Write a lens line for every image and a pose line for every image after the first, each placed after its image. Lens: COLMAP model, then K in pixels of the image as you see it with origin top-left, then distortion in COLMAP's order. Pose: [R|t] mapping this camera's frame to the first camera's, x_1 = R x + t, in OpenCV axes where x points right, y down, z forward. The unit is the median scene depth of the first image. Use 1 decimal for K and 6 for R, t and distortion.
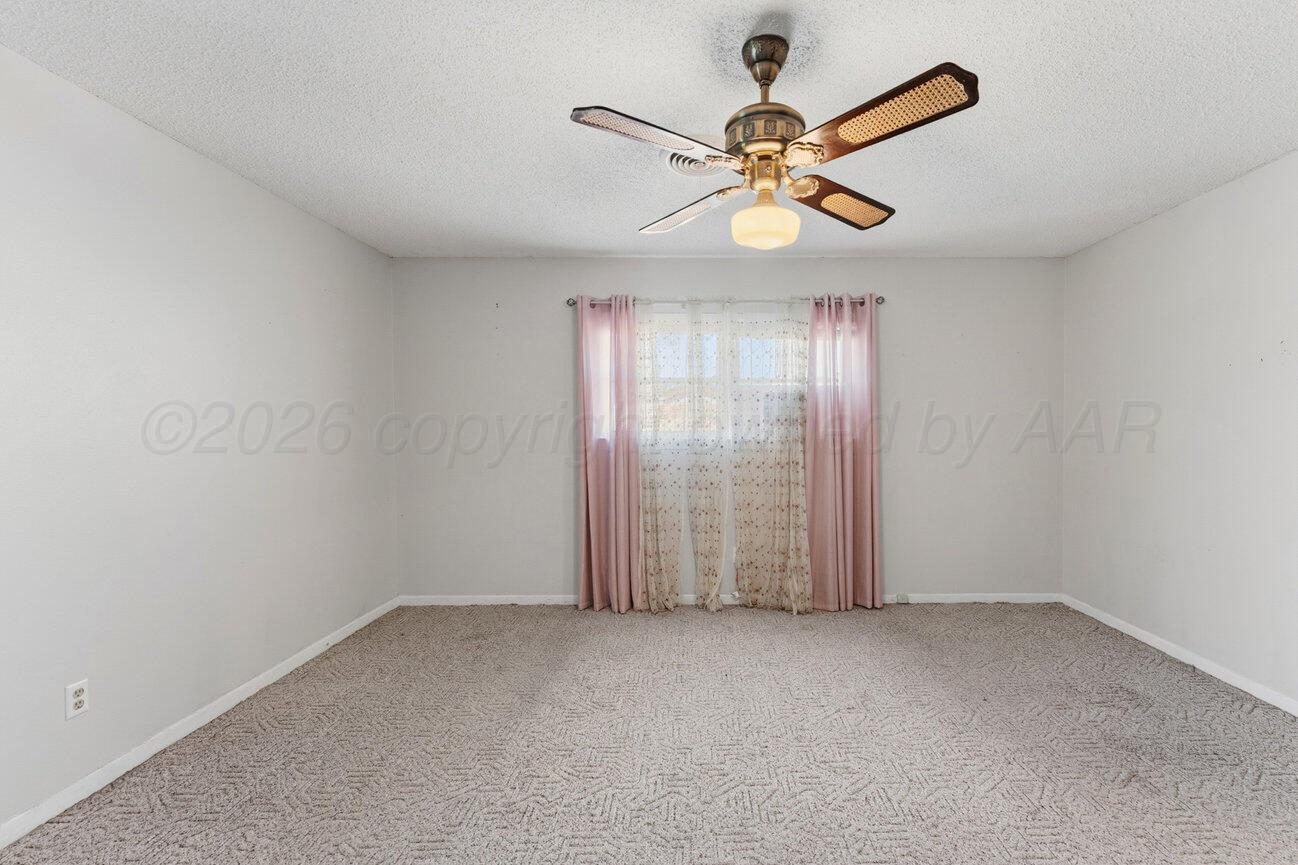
lens RADIAL K [[548.0, 0, 649.1], [0, 548.0, 438.1], [0, 0, 1]] dist [0.002248, 0.000125]
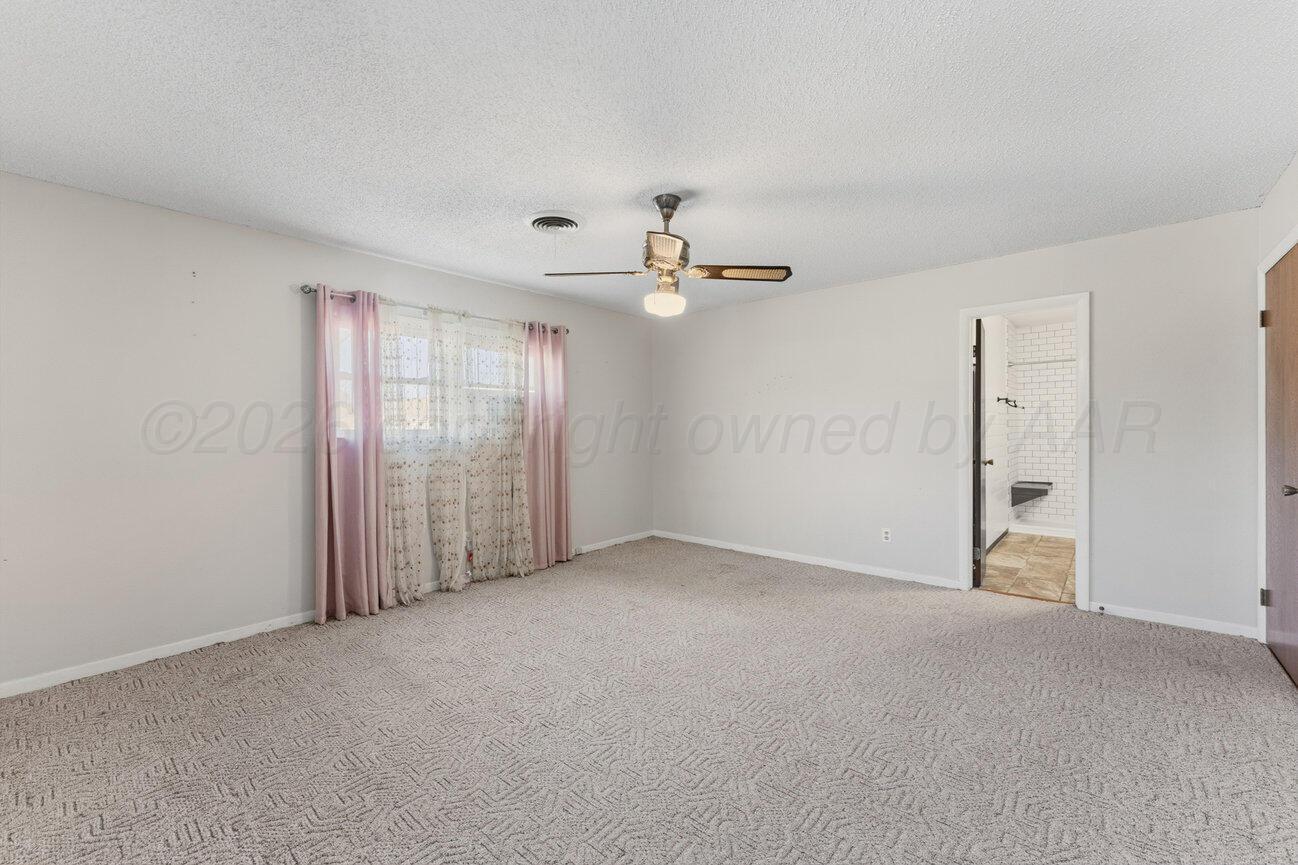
lens RADIAL K [[532.3, 0, 647.8], [0, 532.3, 427.7], [0, 0, 1]] dist [-0.000390, 0.000023]
pose [[0.654107, -0.003895, 0.756392, -0.443781], [0.017839, 0.999788, -0.010279, 0.002380], [-0.756192, 0.020217, 0.654038, -0.004932]]
